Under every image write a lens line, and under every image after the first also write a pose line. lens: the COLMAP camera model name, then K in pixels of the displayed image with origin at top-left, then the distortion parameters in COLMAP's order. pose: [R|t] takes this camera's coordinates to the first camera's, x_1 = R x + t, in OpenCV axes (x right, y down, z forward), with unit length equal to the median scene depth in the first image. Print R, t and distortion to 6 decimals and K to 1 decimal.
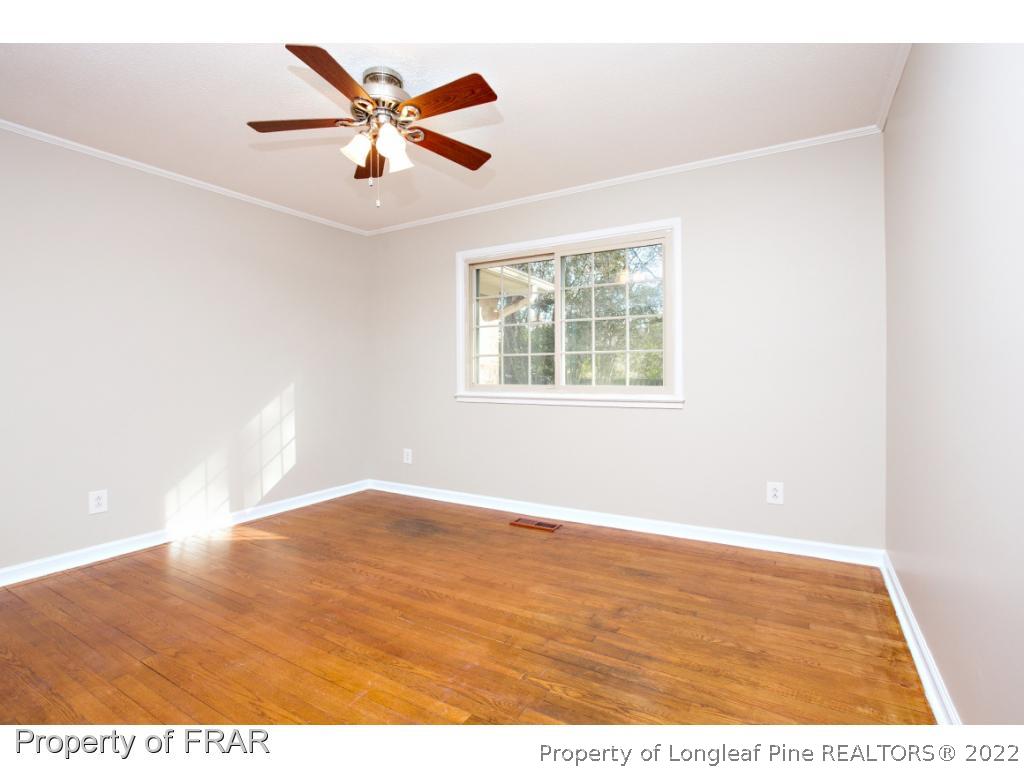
lens RADIAL K [[491.2, 0, 512.0], [0, 491.2, 384.0], [0, 0, 1]] dist [-0.030609, 0.000697]
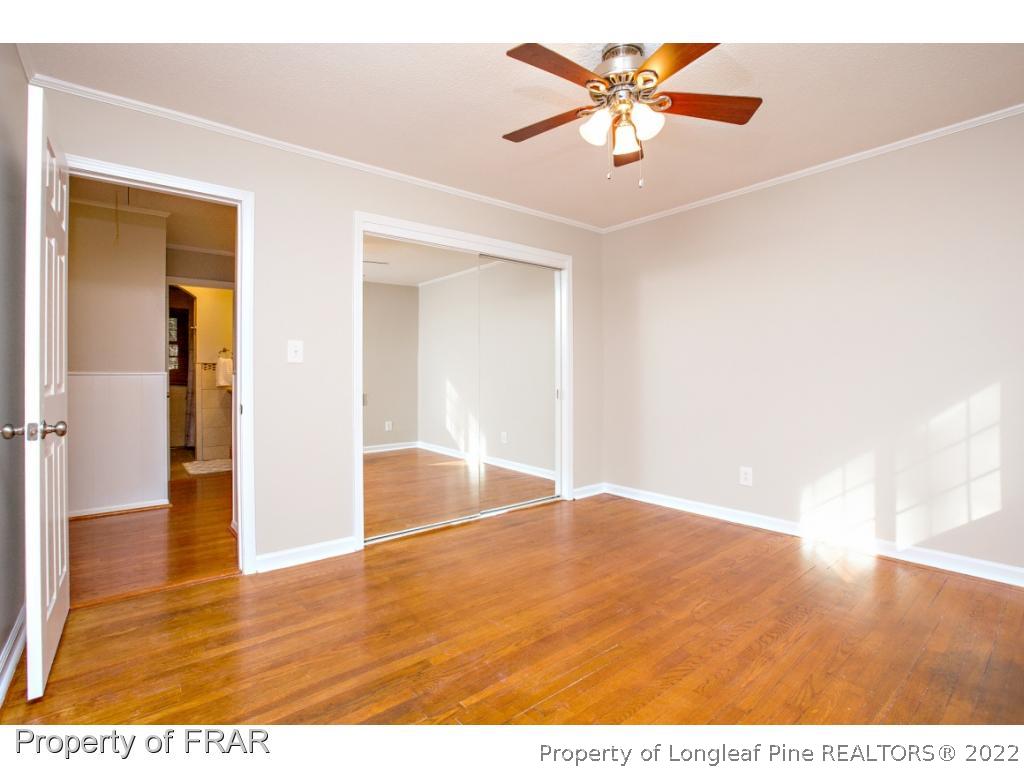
lens RADIAL K [[497.4, 0, 502.5], [0, 497.4, 376.4], [0, 0, 1]] dist [-0.032950, 0.001294]
pose [[-0.380438, 0.004537, -0.924795, 0.539600], [-0.007142, 0.999944, 0.007844, -0.015468], [0.924779, 0.009589, -0.380384, 0.908352]]
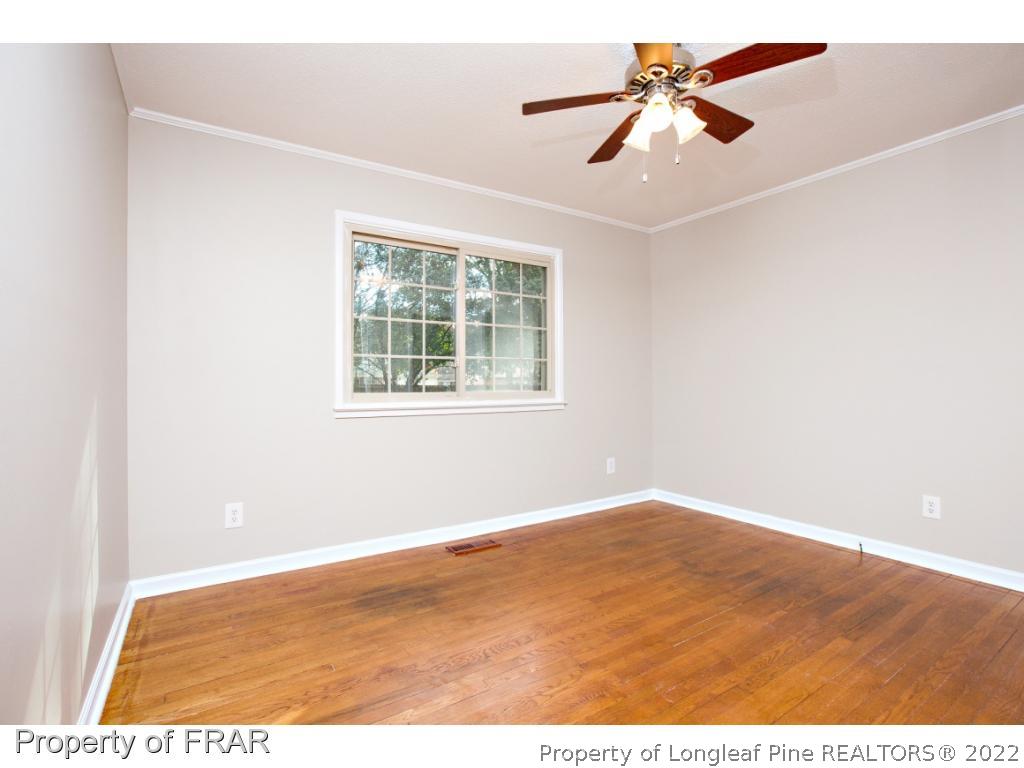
lens RADIAL K [[491.2, 0, 512.0], [0, 491.2, 384.0], [0, 0, 1]] dist [-0.030609, 0.000697]
pose [[0.450465, -0.001697, 0.892792, -0.934147], [0.019110, 0.999787, -0.007742, -0.005205], [-0.892589, 0.020549, 0.450402, 0.677221]]
